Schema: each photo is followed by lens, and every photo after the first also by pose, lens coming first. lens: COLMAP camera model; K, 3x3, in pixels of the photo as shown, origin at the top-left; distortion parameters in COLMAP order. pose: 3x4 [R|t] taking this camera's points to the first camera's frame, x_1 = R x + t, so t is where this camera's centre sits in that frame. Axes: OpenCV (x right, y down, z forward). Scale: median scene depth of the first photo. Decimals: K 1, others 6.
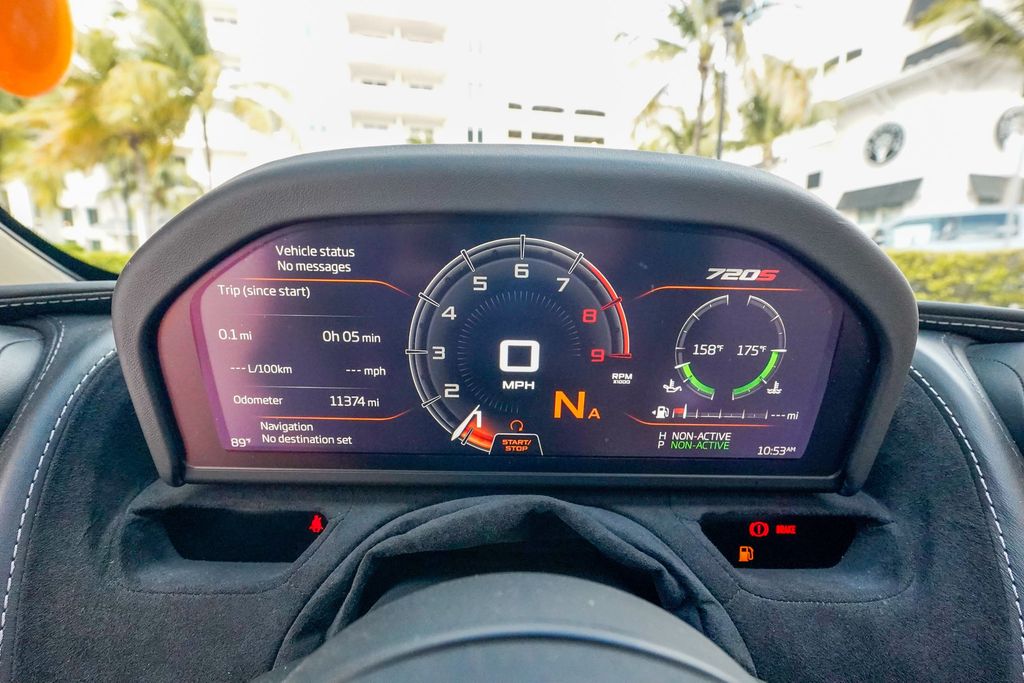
lens RADIAL K [[469.4, 0, 506.3], [0, 469.4, 342.4], [0, 0, 1]] dist [-0.019500, 0.010275]
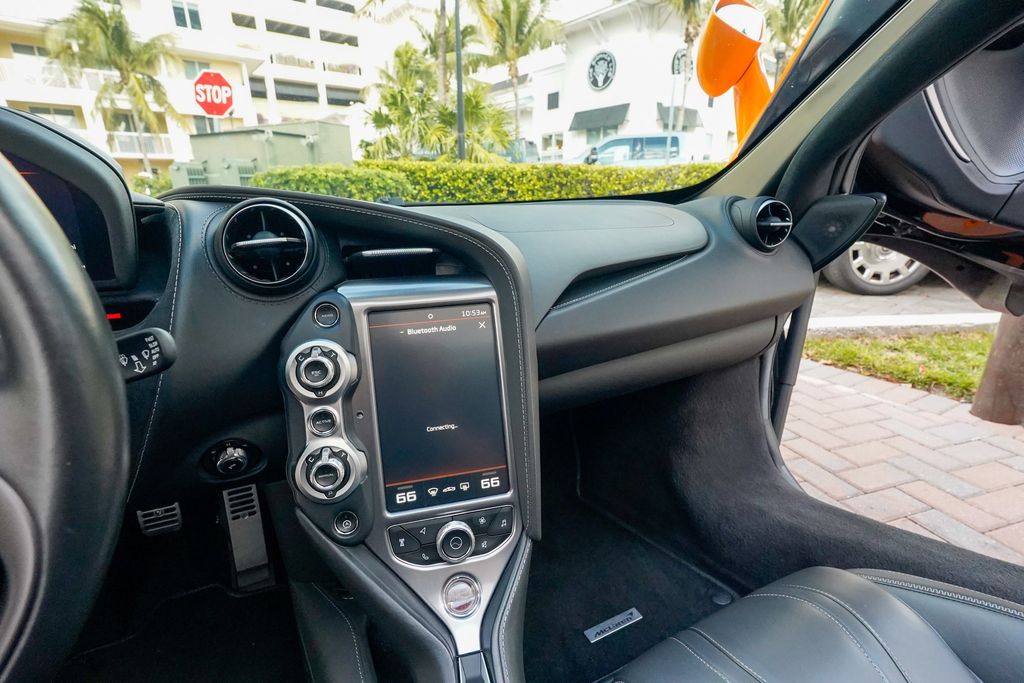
lens RADIAL K [[469.4, 0, 506.3], [0, 469.4, 342.4], [0, 0, 1]] dist [-0.019500, 0.010275]
pose [[0.896094, -0.155315, 0.415804, 0.950023], [0.085662, 0.979684, 0.181331, 0.242545], [-0.435520, -0.126871, 0.891194, -1.009318]]
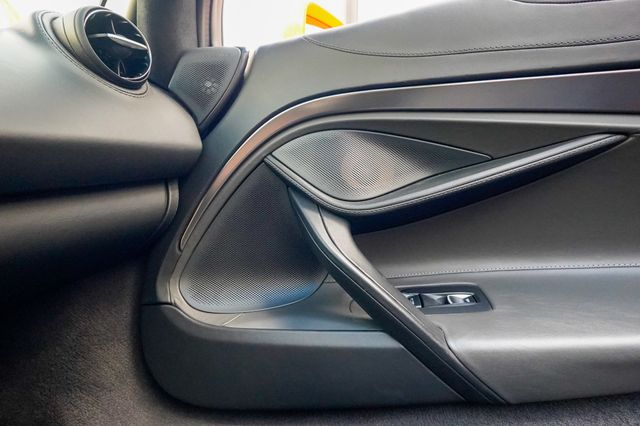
lens RADIAL K [[292.9, 0, 316.1], [0, 292.9, 216.4], [0, 0, 1]] dist [-0.026292, 0.013235]
pose [[0.319361, -0.162447, 0.933606, 2.465508], [0.134189, 0.983022, 0.125143, 0.808516], [-0.938084, 0.085314, 0.335738, -0.349417]]
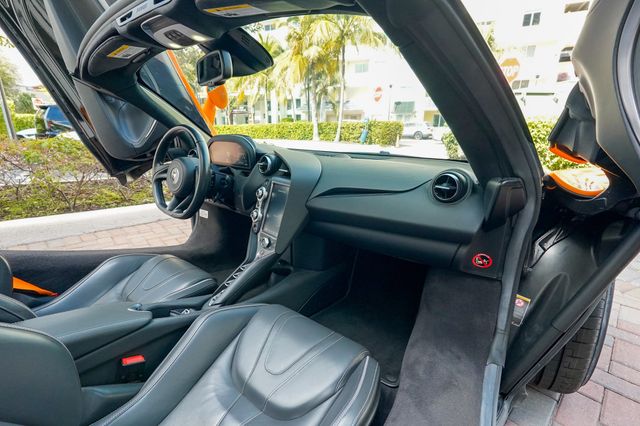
lens RADIAL K [[293.3, 0, 316.4], [0, 293.3, 213.6], [0, 0, 1]] dist [-0.019500, 0.010275]
pose [[0.789317, 0.161828, -0.592276, 4.087838], [-0.084425, 0.984084, 0.156371, 0.117495], [0.608155, -0.073423, 0.790416, -2.247886]]
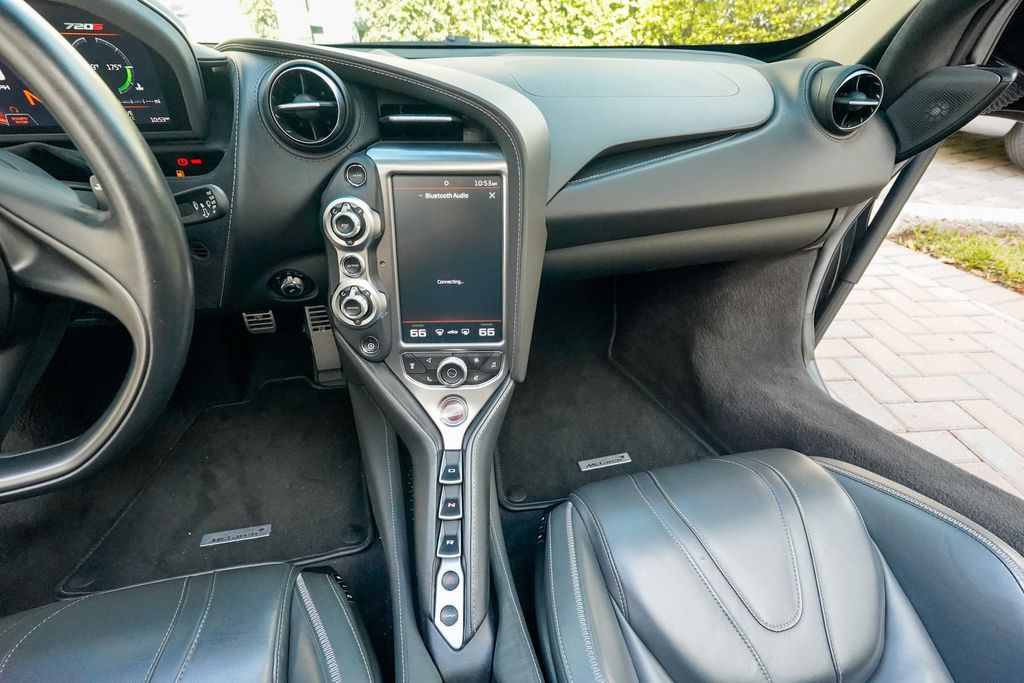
lens RADIAL K [[471.2, 0, 506.4], [0, 471.2, 343.9], [0, 0, 1]] dist [-0.020732, 0.010630]
pose [[0.971111, -0.134064, 0.197409, 1.184909], [0.025837, 0.881473, 0.471527, 0.123073], [-0.237226, -0.452805, 0.859472, -1.340770]]
